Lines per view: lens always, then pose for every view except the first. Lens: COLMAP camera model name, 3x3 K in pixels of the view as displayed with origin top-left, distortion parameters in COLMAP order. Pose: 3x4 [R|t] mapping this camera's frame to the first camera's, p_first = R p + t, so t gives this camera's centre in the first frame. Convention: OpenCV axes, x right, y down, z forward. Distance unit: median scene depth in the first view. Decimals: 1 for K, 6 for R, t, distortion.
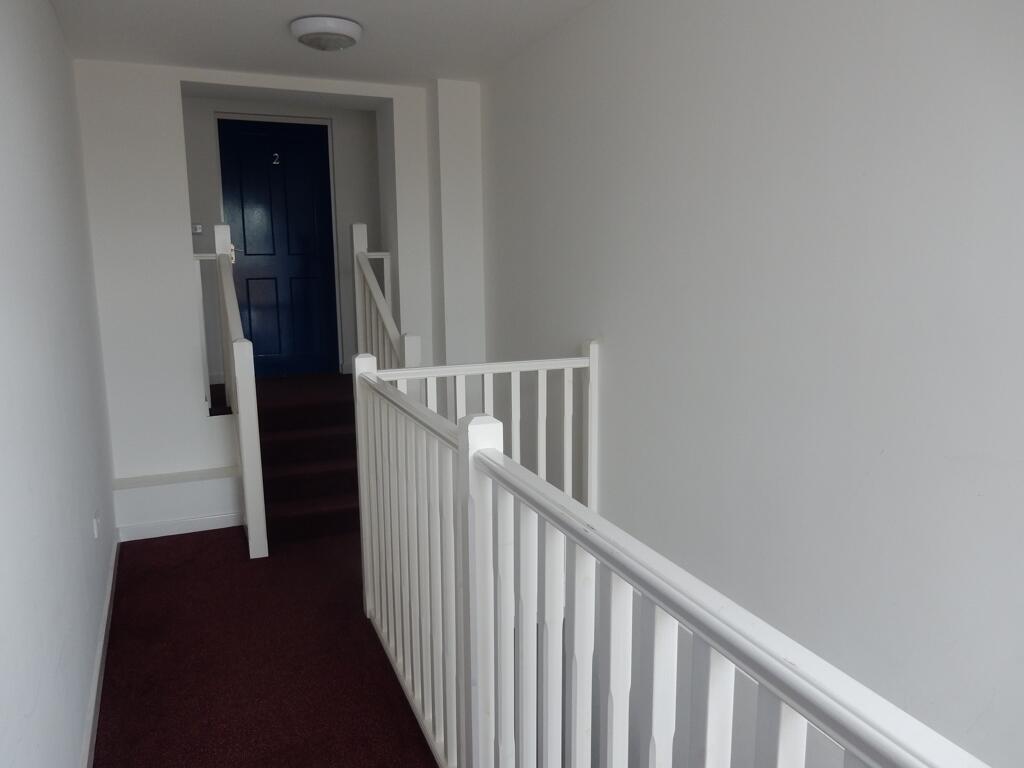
lens RADIAL K [[756.5, 0, 512.3], [0, 756.5, 384.7], [0, 0, 1]] dist [-0.008405, 0.004758]
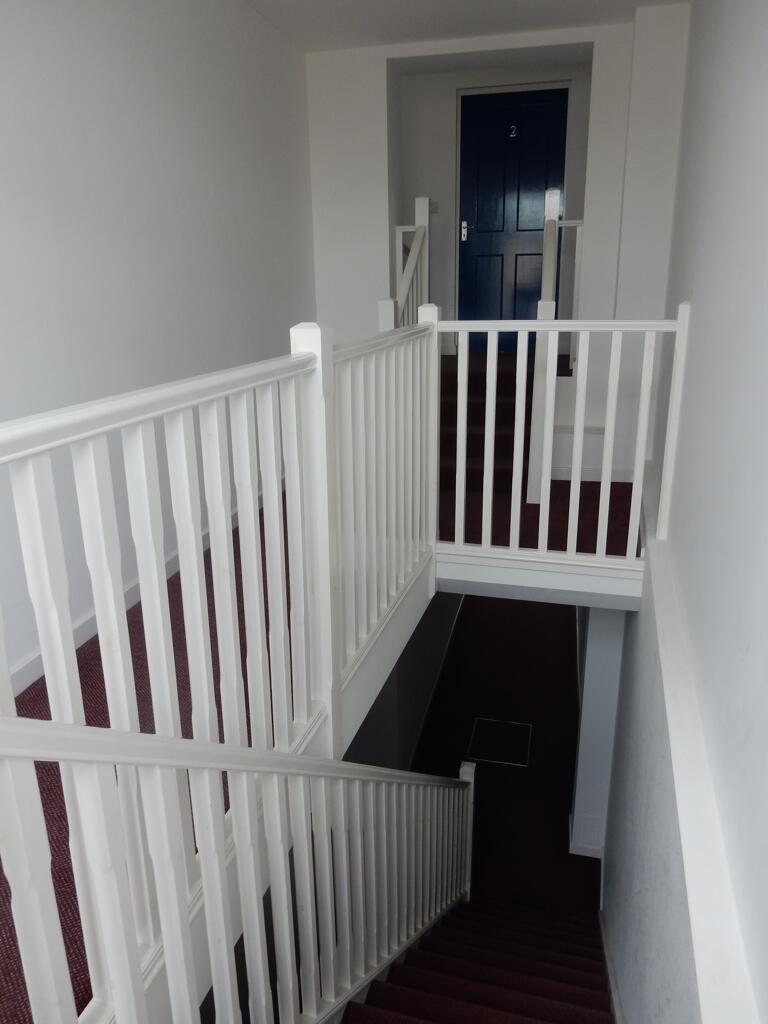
lens RADIAL K [[756.5, 0, 386.1], [0, 756.5, 511.4], [0, 0, 1]] dist [-0.008405, 0.004758]
pose [[0.793883, 0.178438, -0.581300, 0.312255], [-0.088389, 0.979685, 0.180014, 0.043211], [0.601612, -0.091530, 0.793527, 0.071377]]
